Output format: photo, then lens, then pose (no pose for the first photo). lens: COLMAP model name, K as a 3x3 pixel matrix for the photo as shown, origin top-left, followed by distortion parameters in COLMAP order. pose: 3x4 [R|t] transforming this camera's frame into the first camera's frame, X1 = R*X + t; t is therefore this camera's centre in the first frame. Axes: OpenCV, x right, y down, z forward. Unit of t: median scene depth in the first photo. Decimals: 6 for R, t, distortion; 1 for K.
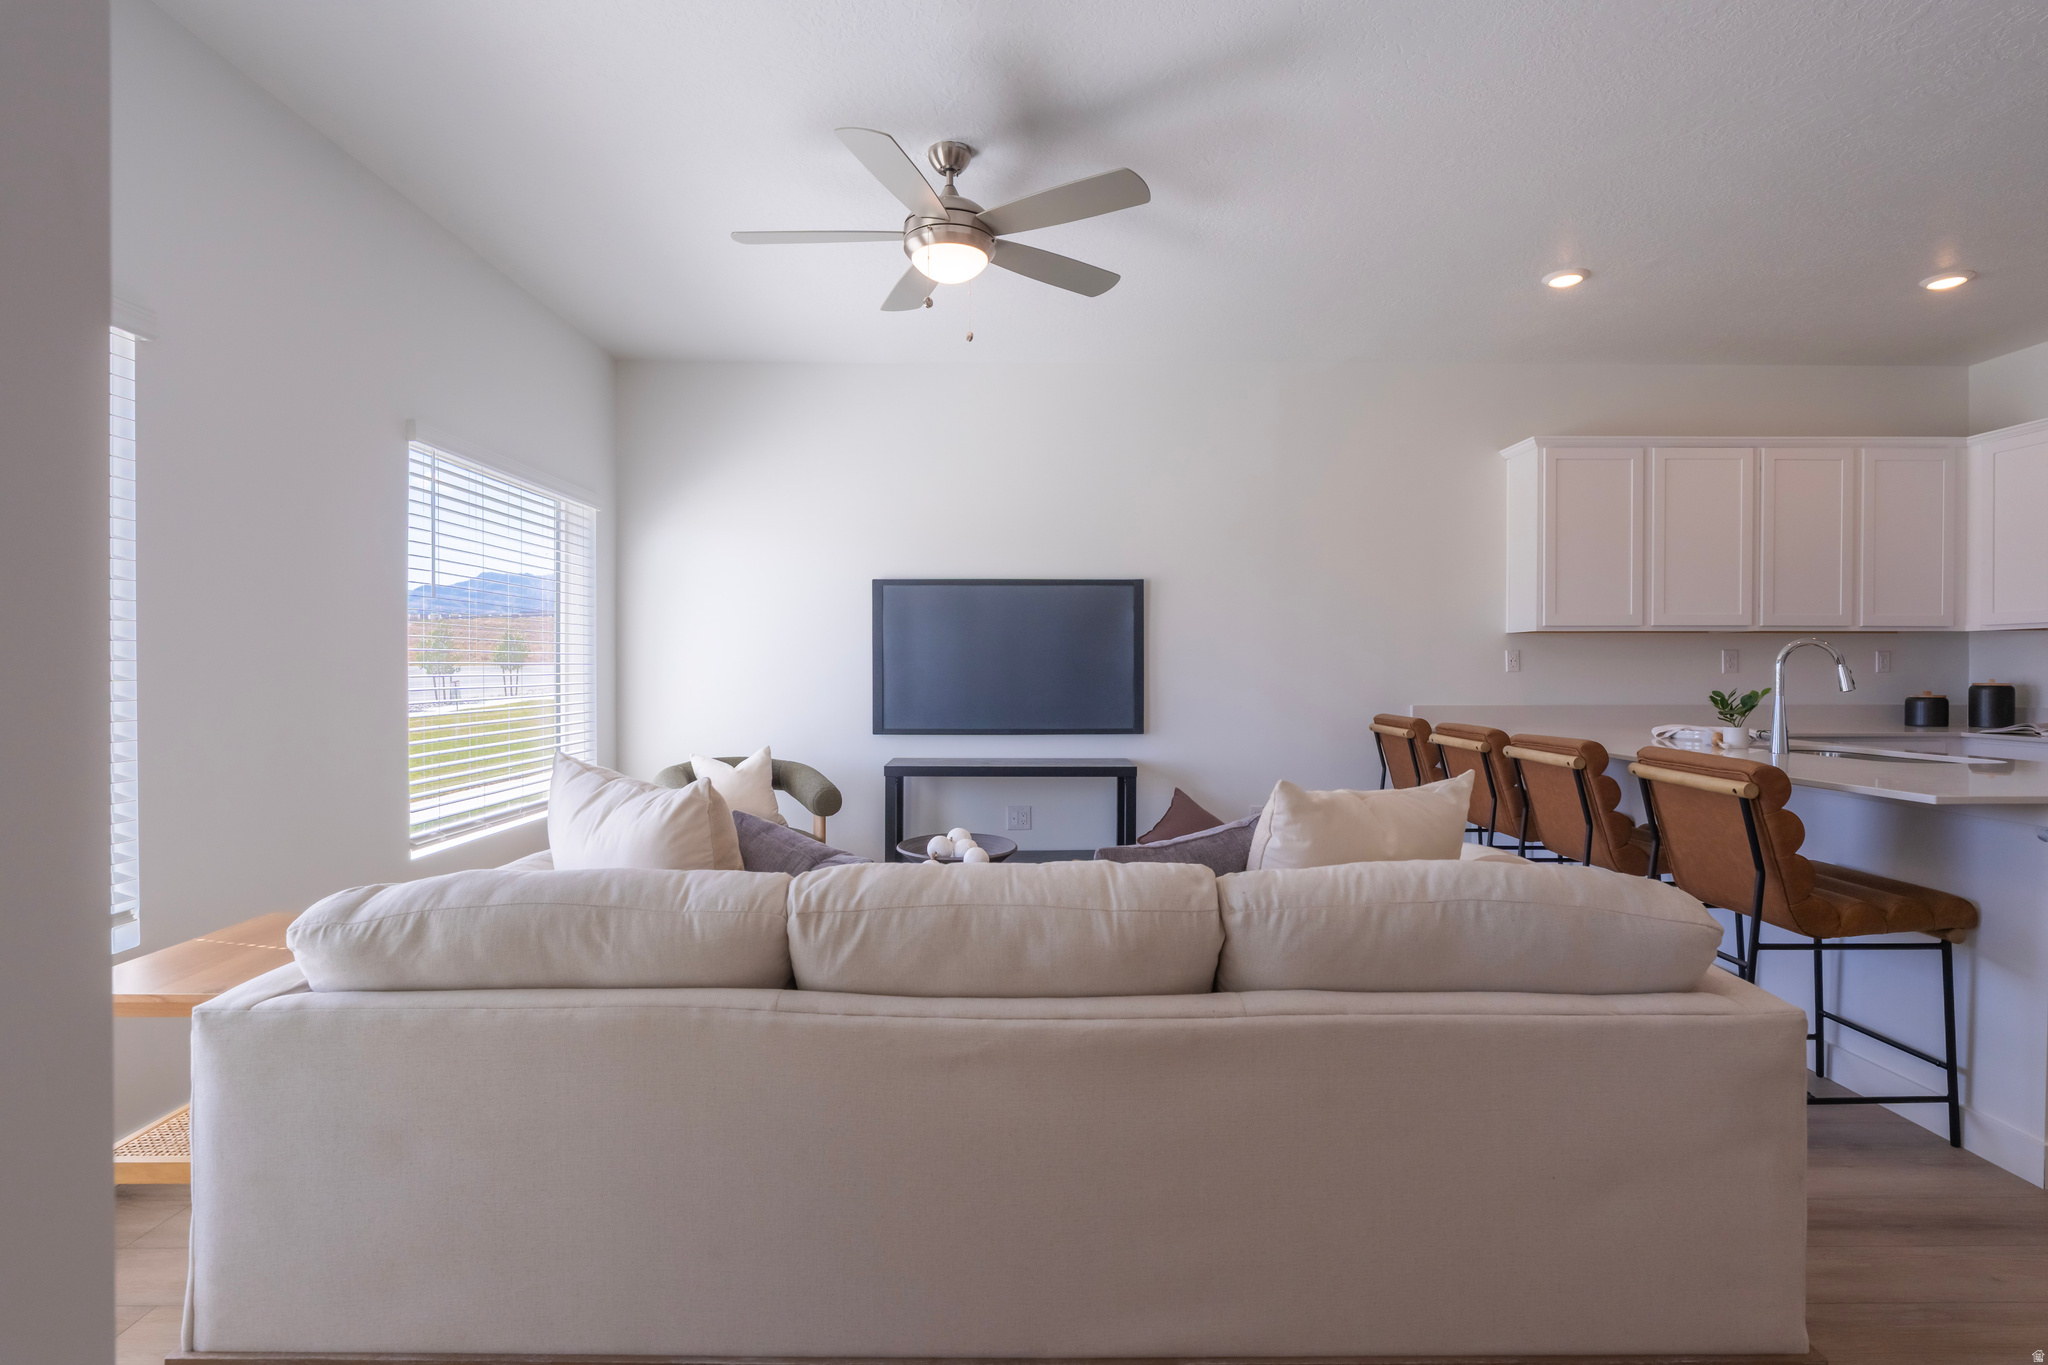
lens RADIAL K [[1001.8, 0, 1018.2], [0, 1001.8, 673.7], [0, 0, 1]] dist [-0.002857, 0.001262]
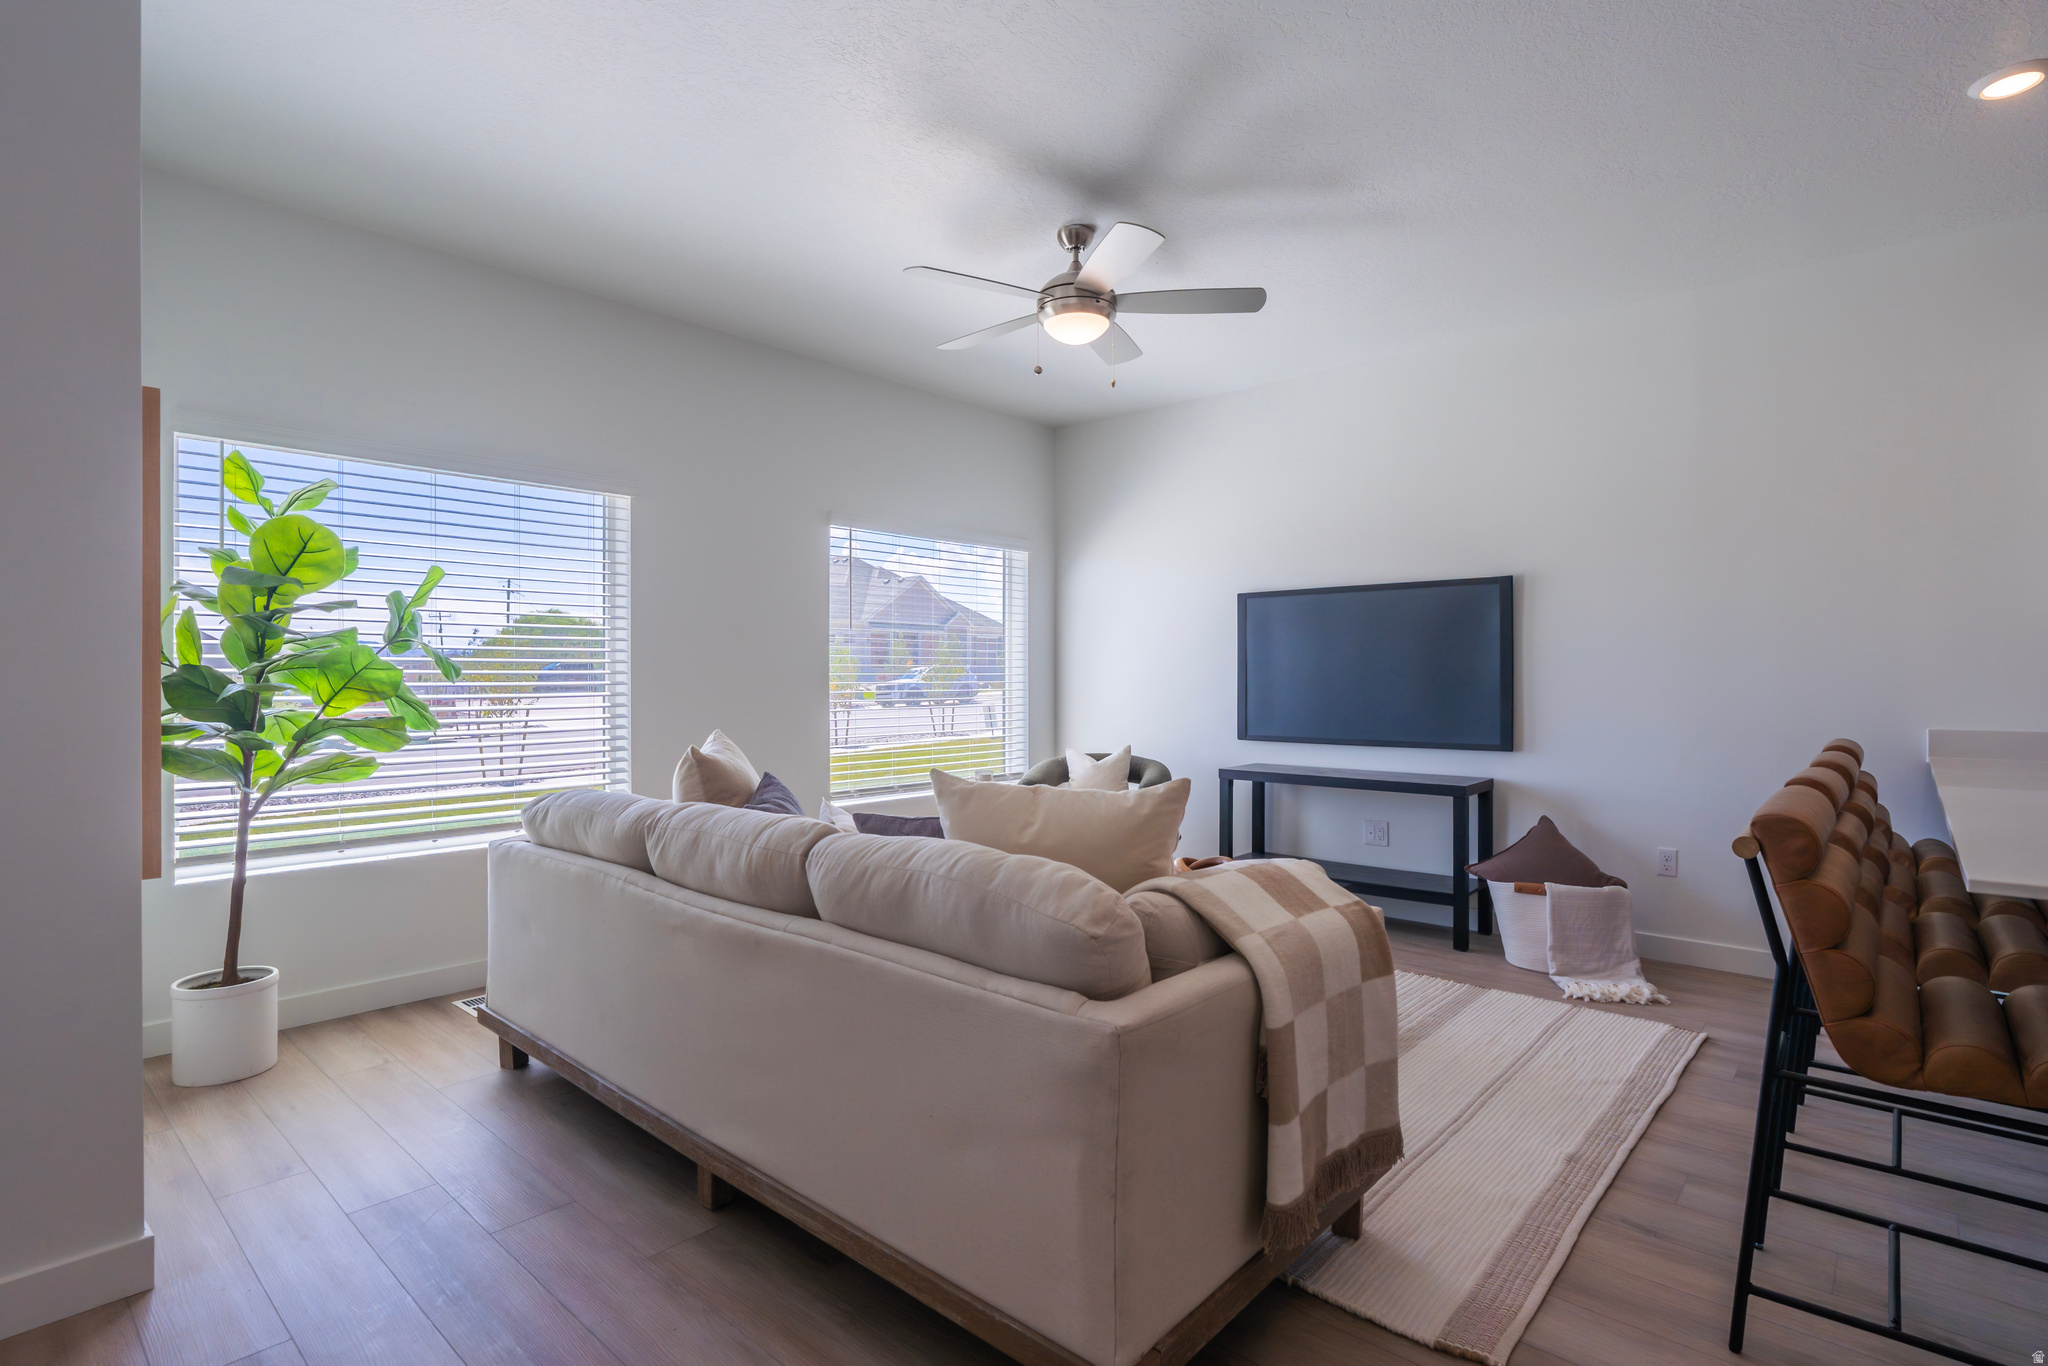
lens RADIAL K [[1001.8, 0, 1018.2], [0, 1001.8, 674.2], [0, 0, 1]] dist [-0.002857, 0.001262]
pose [[0.739210, -0.003798, -0.673464, 0.428021], [-0.002871, 0.999957, -0.008790, 0.001410], [0.673469, 0.008431, 0.739168, 0.065299]]
